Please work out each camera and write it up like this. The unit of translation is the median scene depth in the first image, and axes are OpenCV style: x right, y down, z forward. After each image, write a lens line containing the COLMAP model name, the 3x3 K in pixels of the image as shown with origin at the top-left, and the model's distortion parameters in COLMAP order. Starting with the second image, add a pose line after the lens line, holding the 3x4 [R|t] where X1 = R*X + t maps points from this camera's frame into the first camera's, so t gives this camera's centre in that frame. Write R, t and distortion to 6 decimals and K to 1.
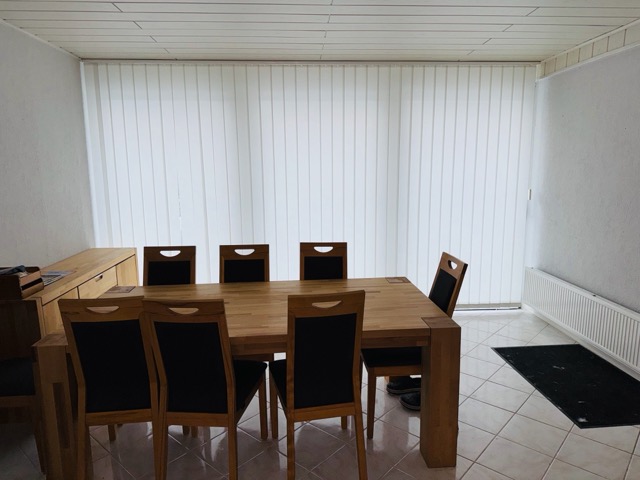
lens RADIAL K [[451.3, 0, 322.3], [0, 451.3, 239.8], [0, 0, 1]] dist [0.076304, -0.082818]
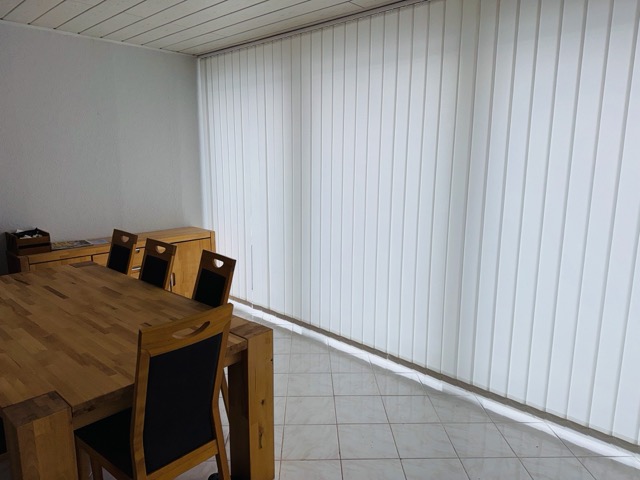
lens RADIAL K [[451.3, 0, 319.7], [0, 451.3, 235.3], [0, 0, 1]] dist [0.076304, -0.082818]
pose [[0.674751, 0.142847, -0.724090, 0.528869], [-0.135989, 0.988356, 0.068258, -0.080695], [0.725409, 0.052411, 0.686320, 0.476599]]
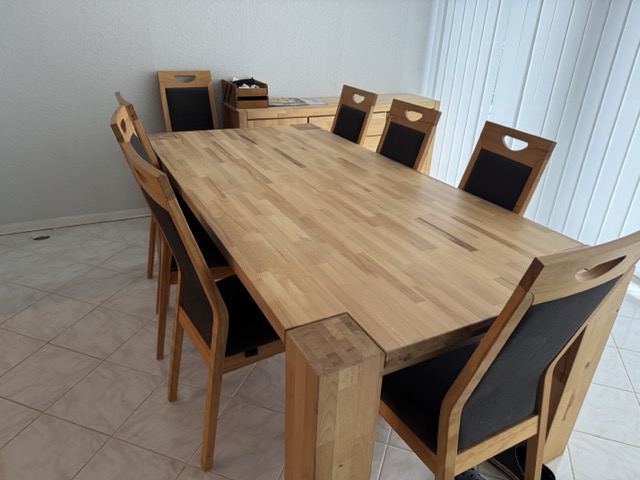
lens RADIAL K [[451.3, 0, 319.1], [0, 451.3, 245.3], [0, 0, 1]] dist [0.076304, -0.082818]
pose [[0.381312, 0.434756, -0.815836, 0.307260], [-0.198941, 0.900427, 0.386851, -0.025134], [0.902786, 0.014792, 0.429835, 0.463780]]
